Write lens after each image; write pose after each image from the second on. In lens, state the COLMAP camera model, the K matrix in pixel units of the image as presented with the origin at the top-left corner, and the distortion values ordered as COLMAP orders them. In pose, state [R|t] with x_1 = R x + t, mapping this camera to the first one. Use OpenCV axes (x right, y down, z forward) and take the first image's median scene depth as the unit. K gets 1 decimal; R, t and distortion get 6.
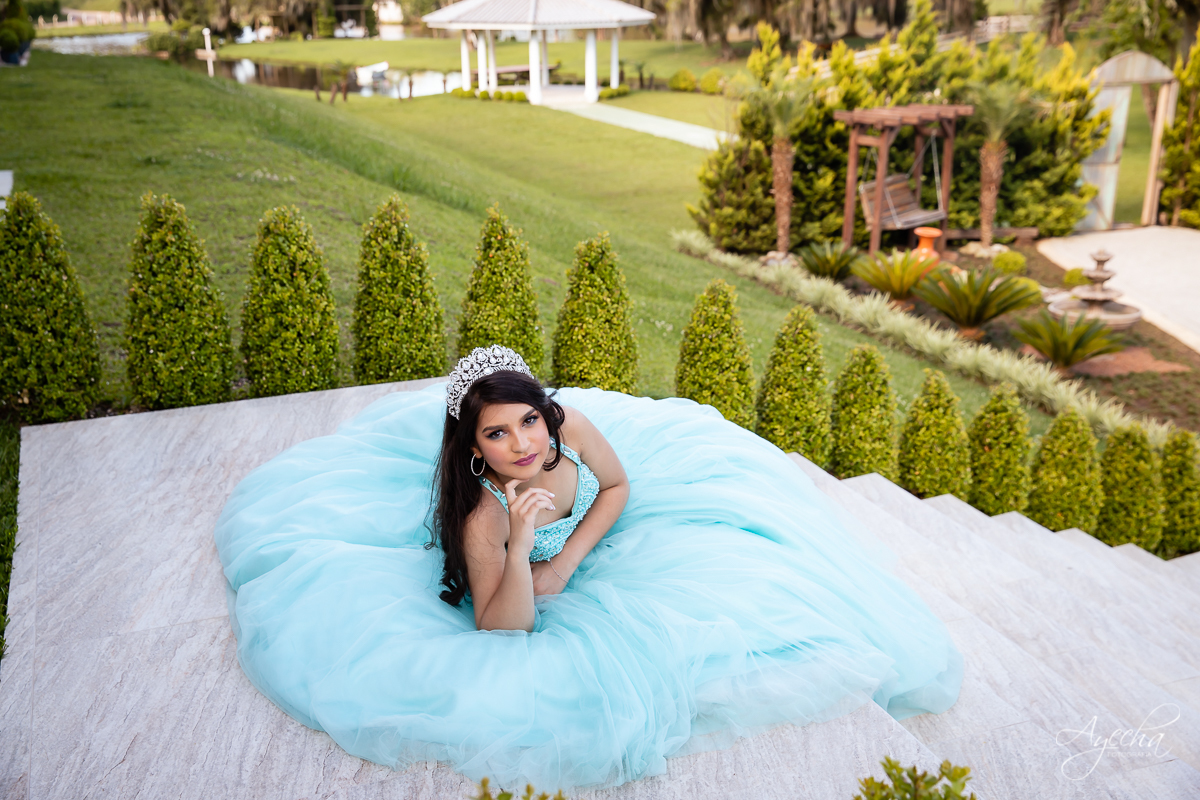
lens RADIAL K [[1334.3, 0, 600.0], [0, 1334.3, 400.0], [0, 0, 1]] dist [0.047873, 0.017258]
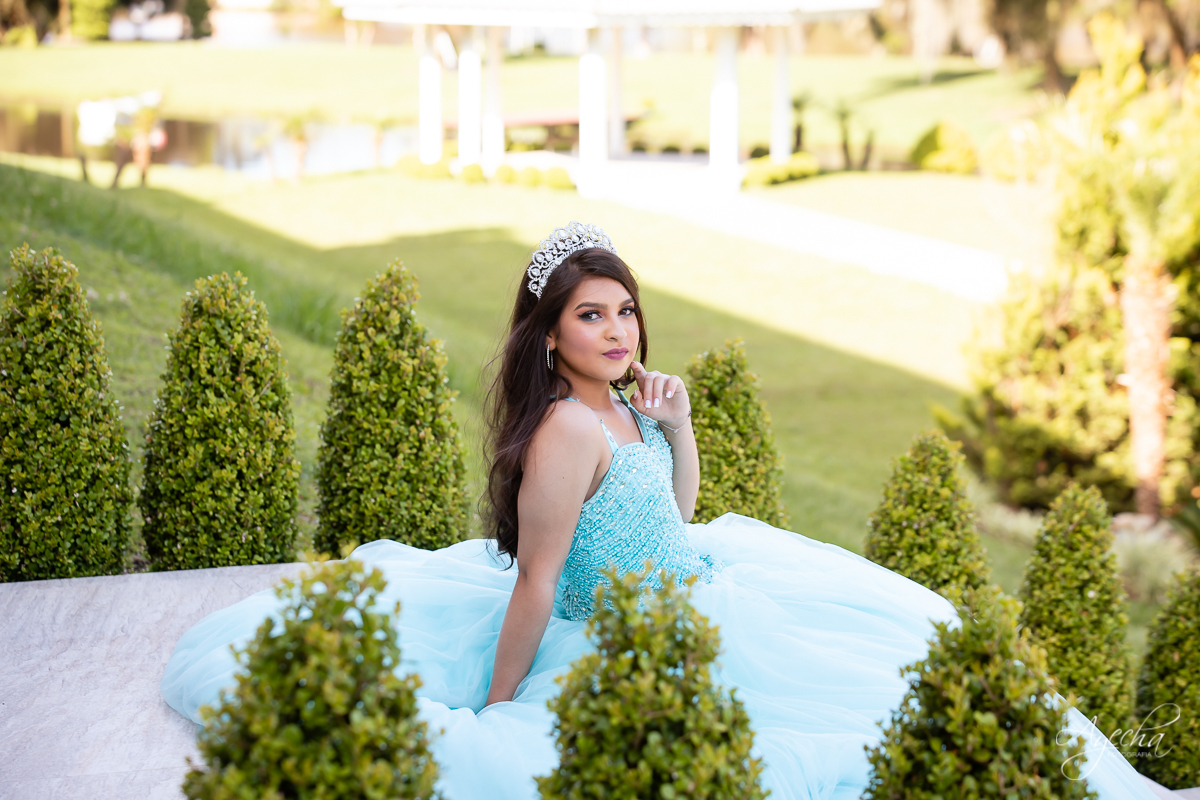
lens RADIAL K [[3424.7, 0, 600.0], [0, 3424.7, 400.0], [0, 0, 1]] dist [-0.037312, -0.245835]
pose [[0.998912, 0.020244, -0.042000, 0.007363], [-0.026766, 0.986585, -0.161042, 0.148520], [0.038177, 0.161991, 0.986054, -0.501081]]
